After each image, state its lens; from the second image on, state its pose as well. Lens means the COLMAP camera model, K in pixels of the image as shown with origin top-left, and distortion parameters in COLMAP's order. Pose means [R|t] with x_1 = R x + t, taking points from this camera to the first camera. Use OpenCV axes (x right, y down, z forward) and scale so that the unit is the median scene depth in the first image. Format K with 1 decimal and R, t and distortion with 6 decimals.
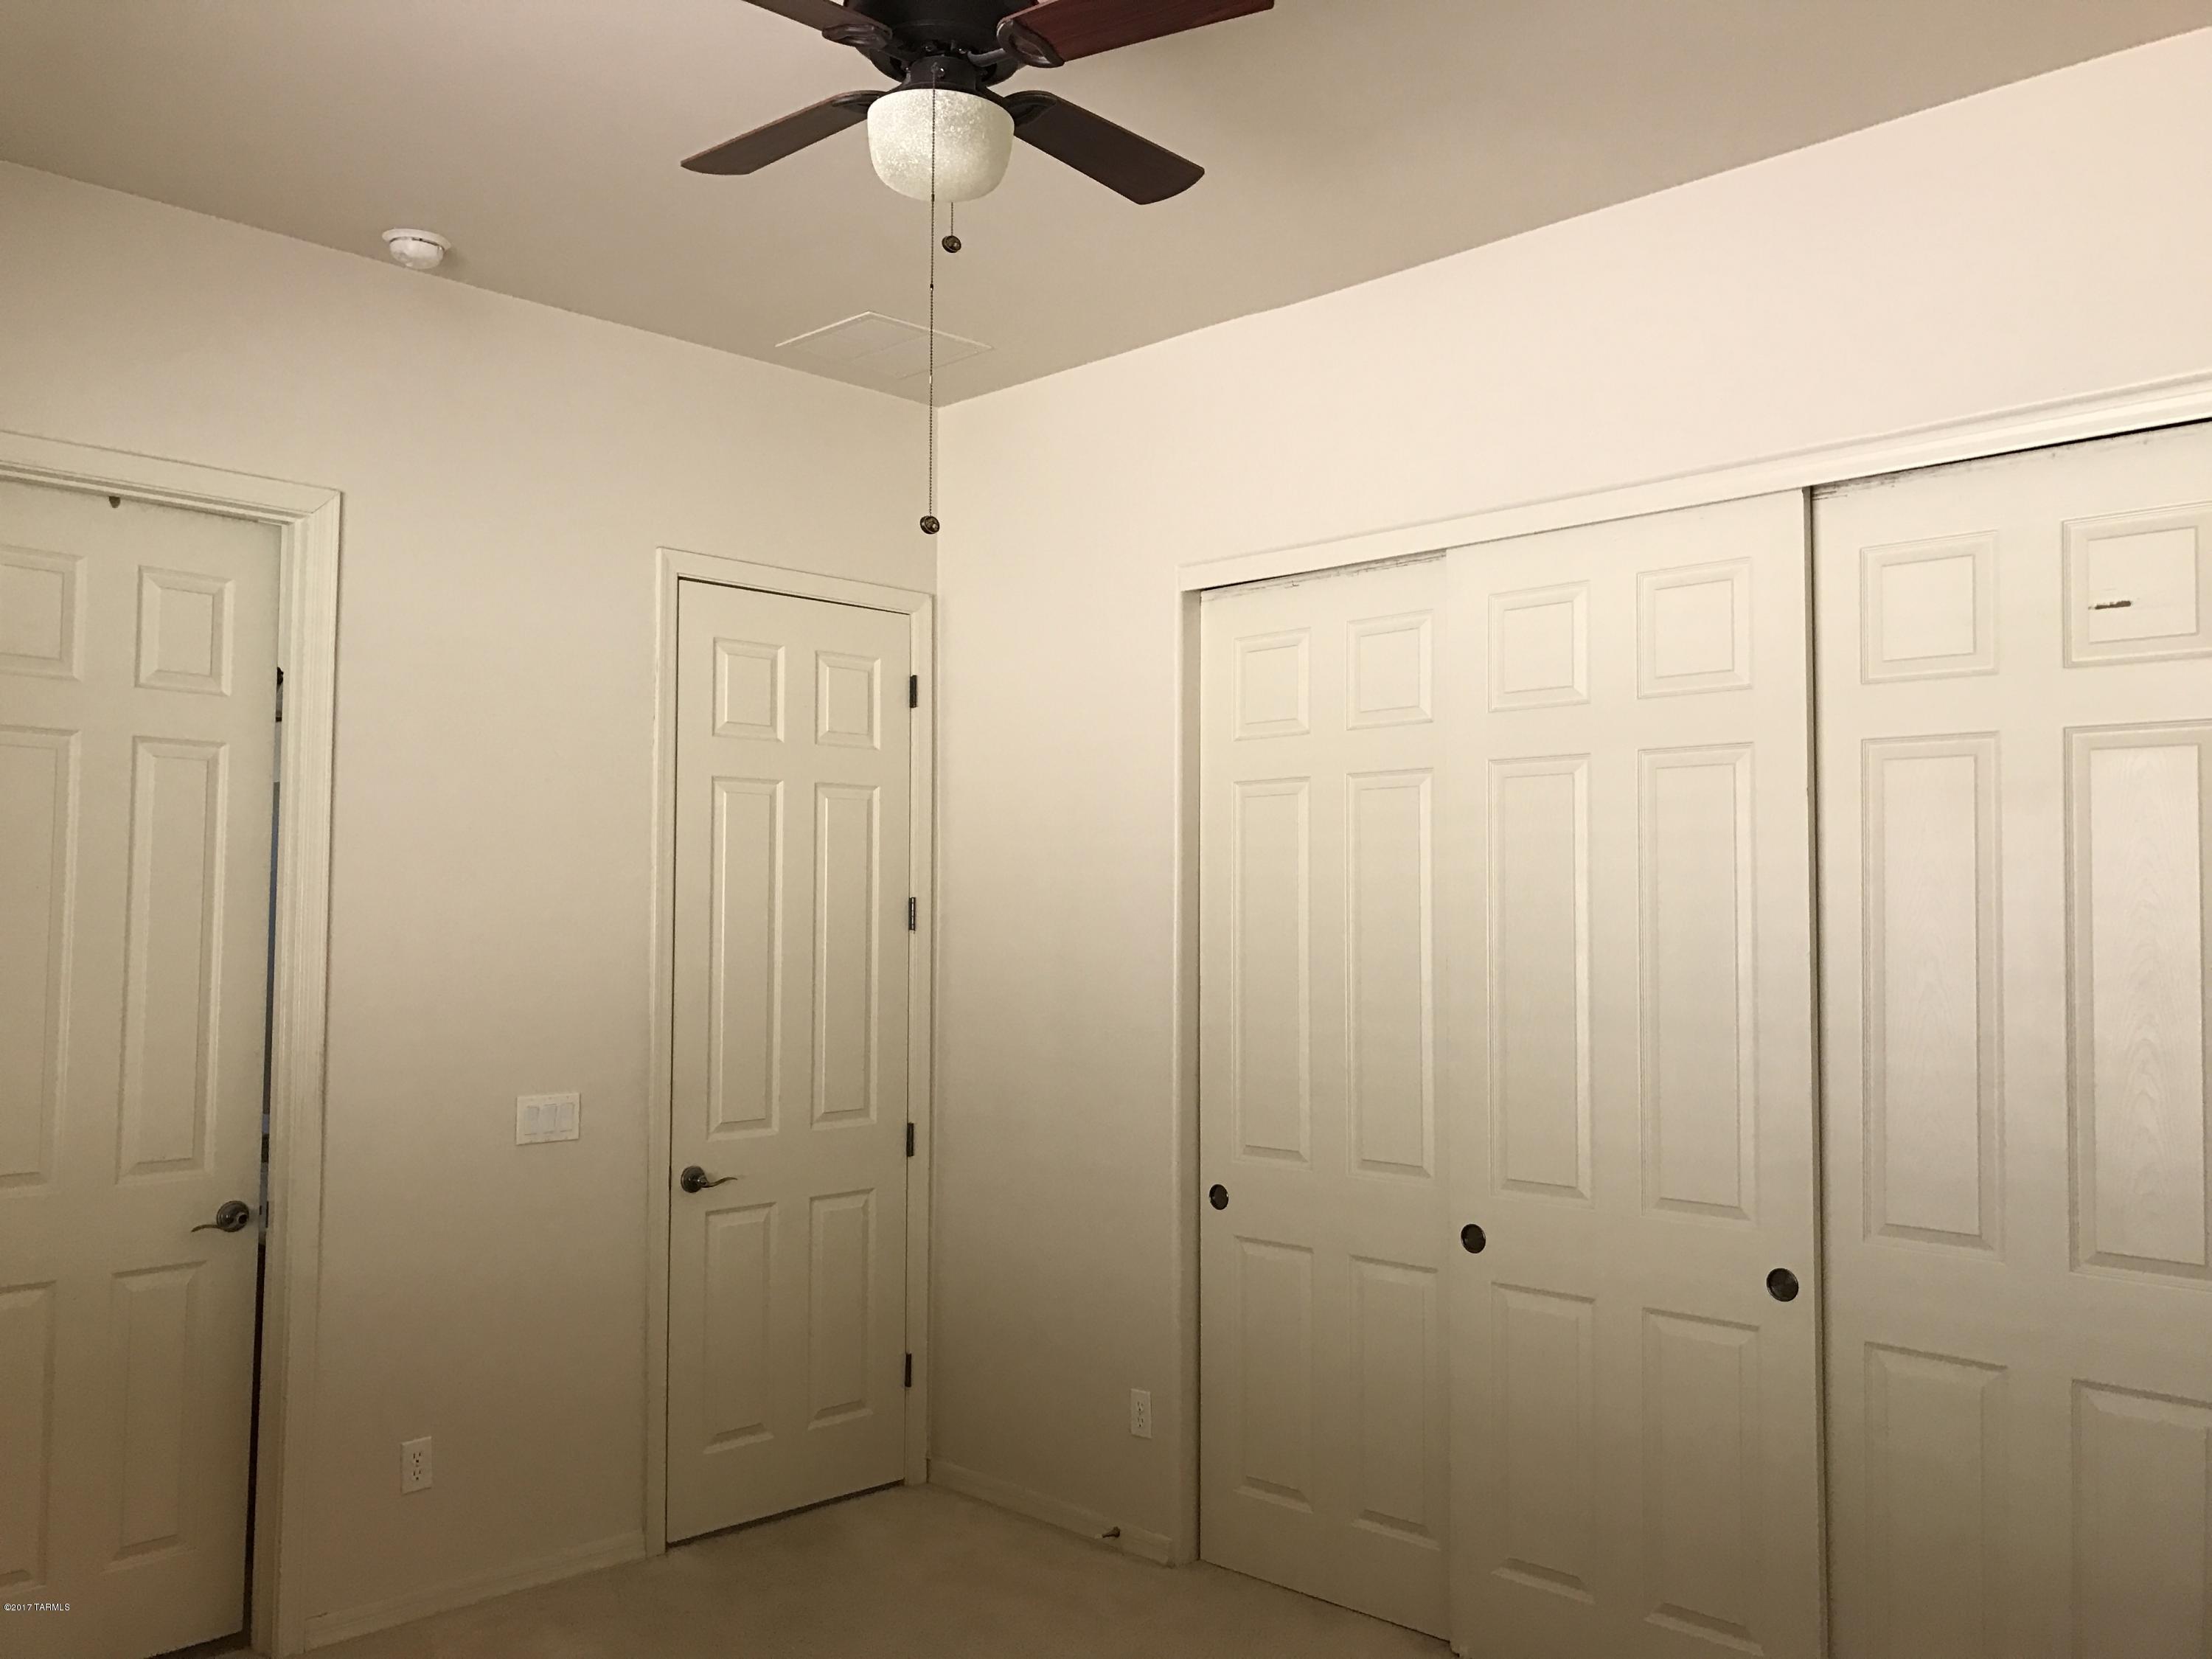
lens RADIAL K [[1816.5, 0, 1087.3], [0, 1816.5, 826.2], [0, 0, 1]] dist [0.017415, -0.006928]
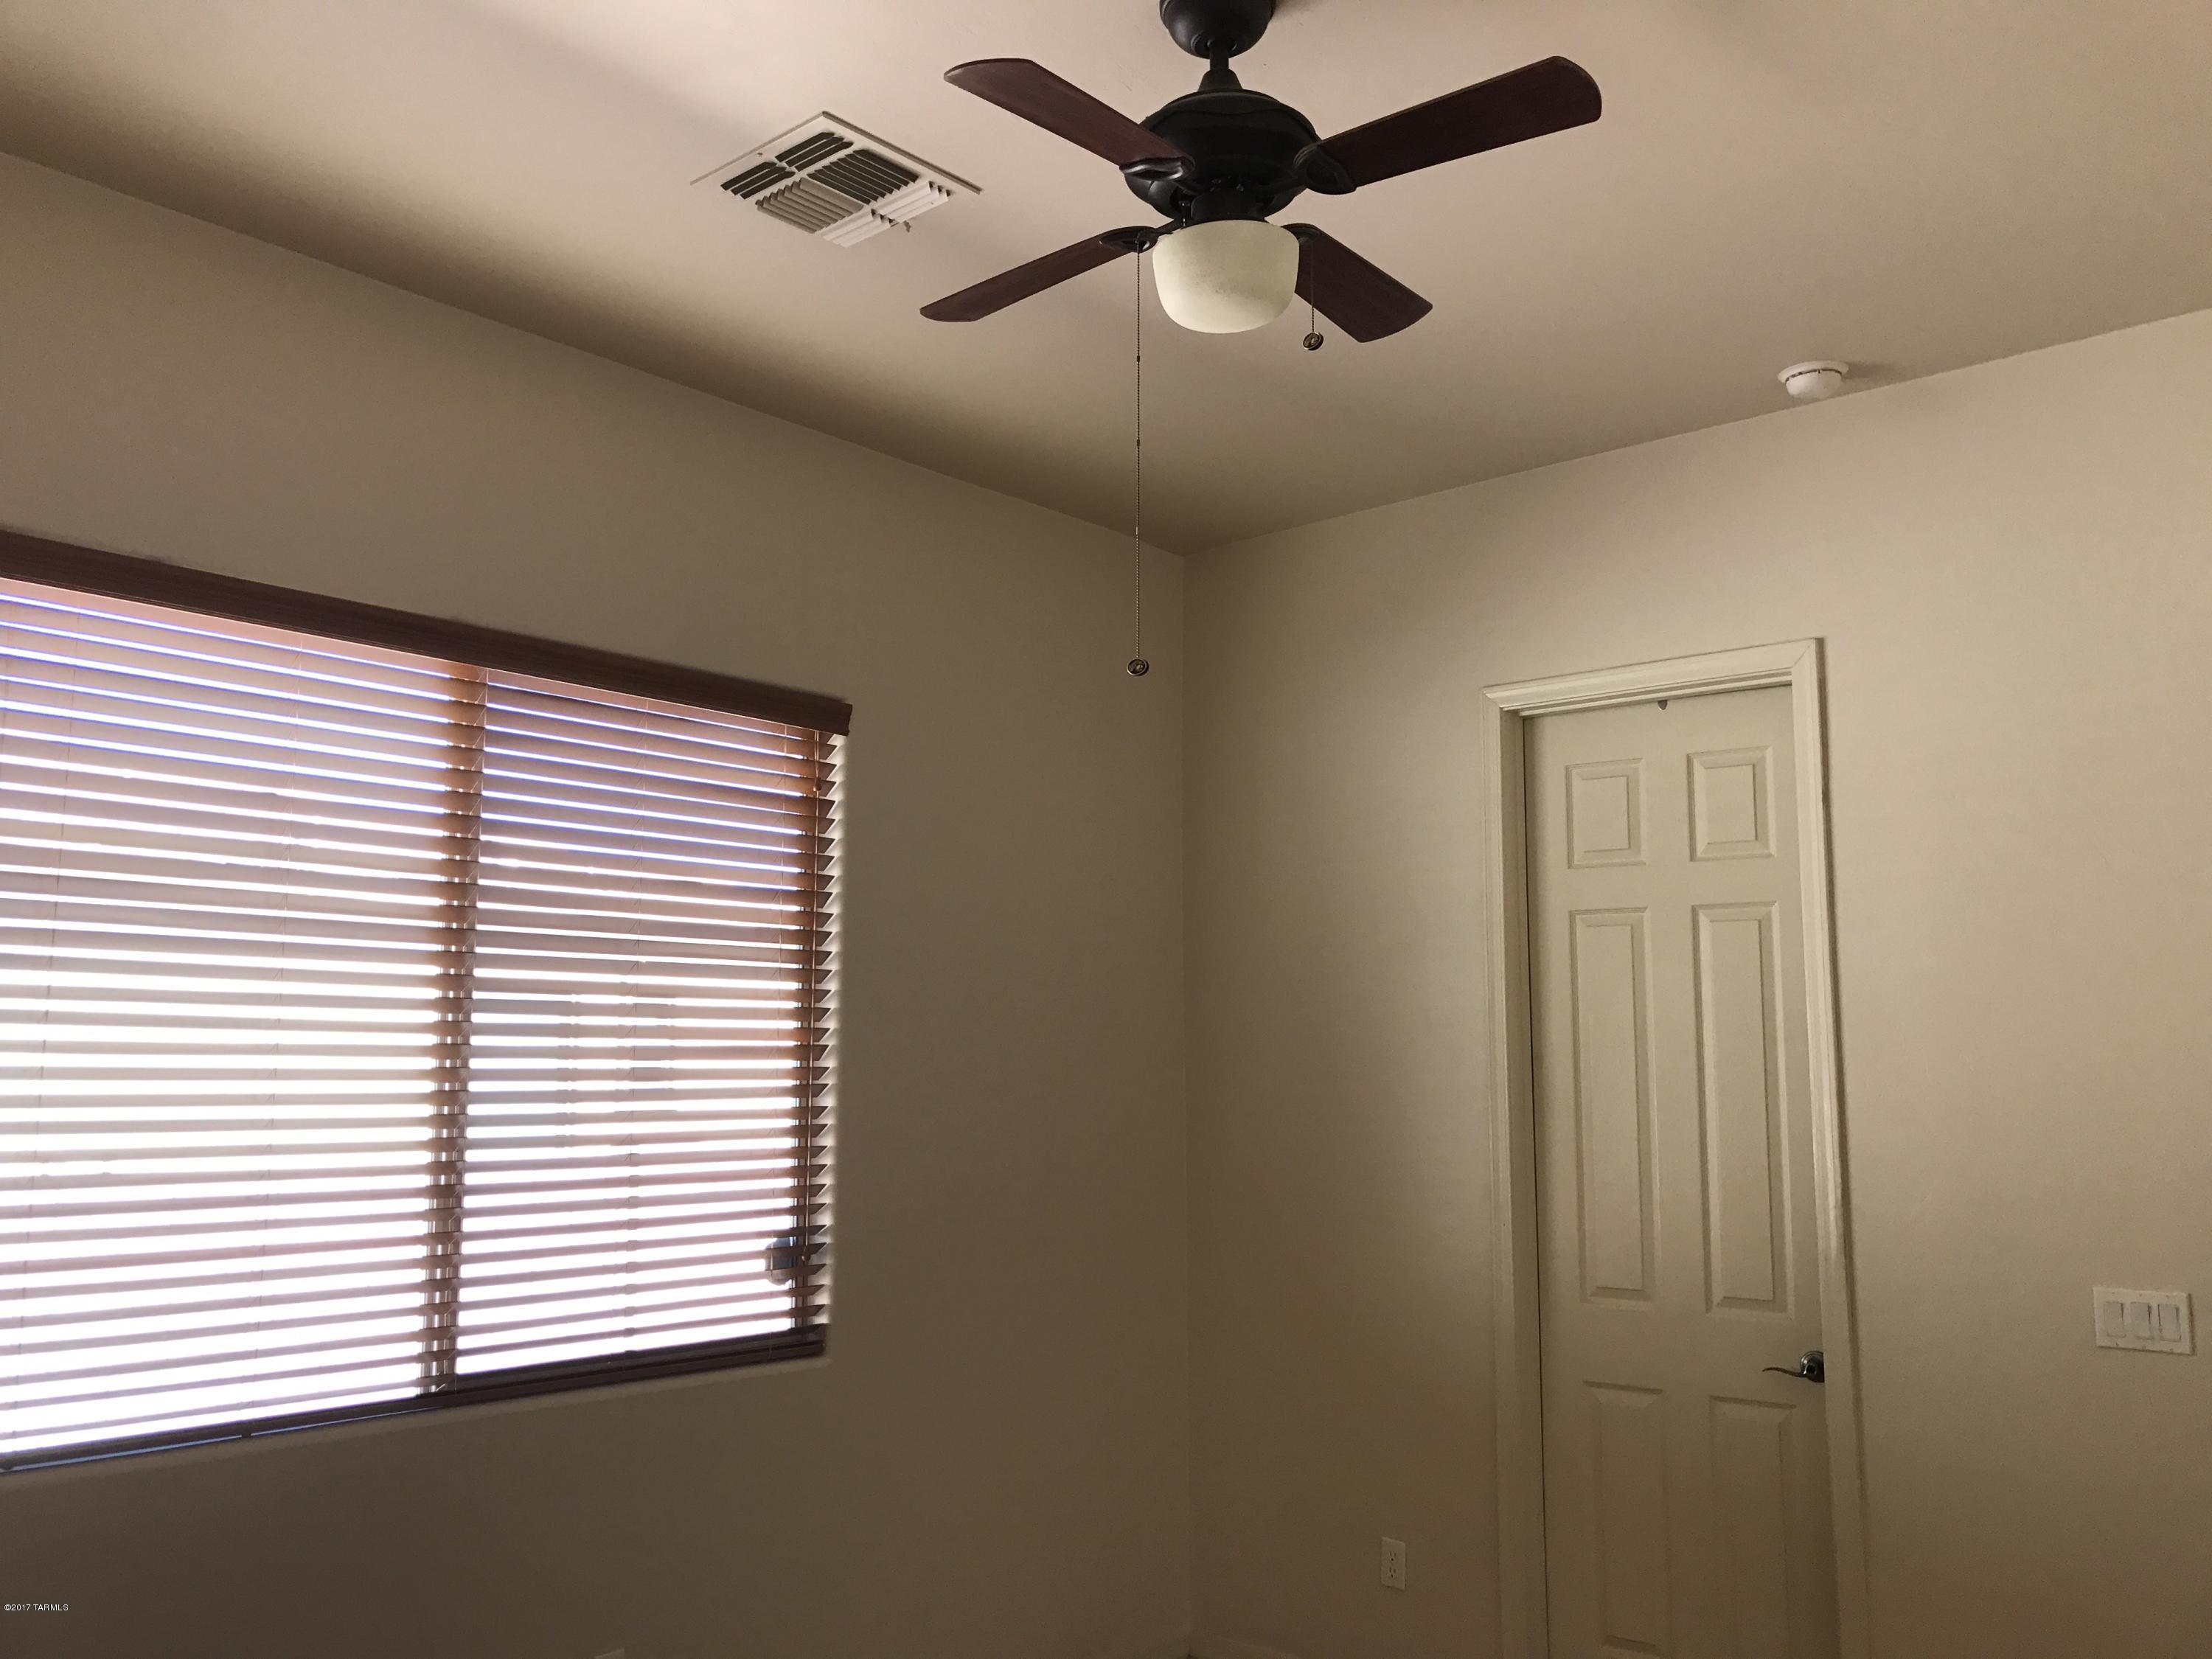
lens RADIAL K [[1816.5, 0, 1087.3], [0, 1816.5, 826.2], [0, 0, 1]] dist [0.017415, -0.006928]
pose [[0.071391, -0.136082, -0.988122, 0.551685], [0.052893, 0.989772, -0.132488, 0.030138], [0.996045, -0.042806, 0.077858, 0.537687]]
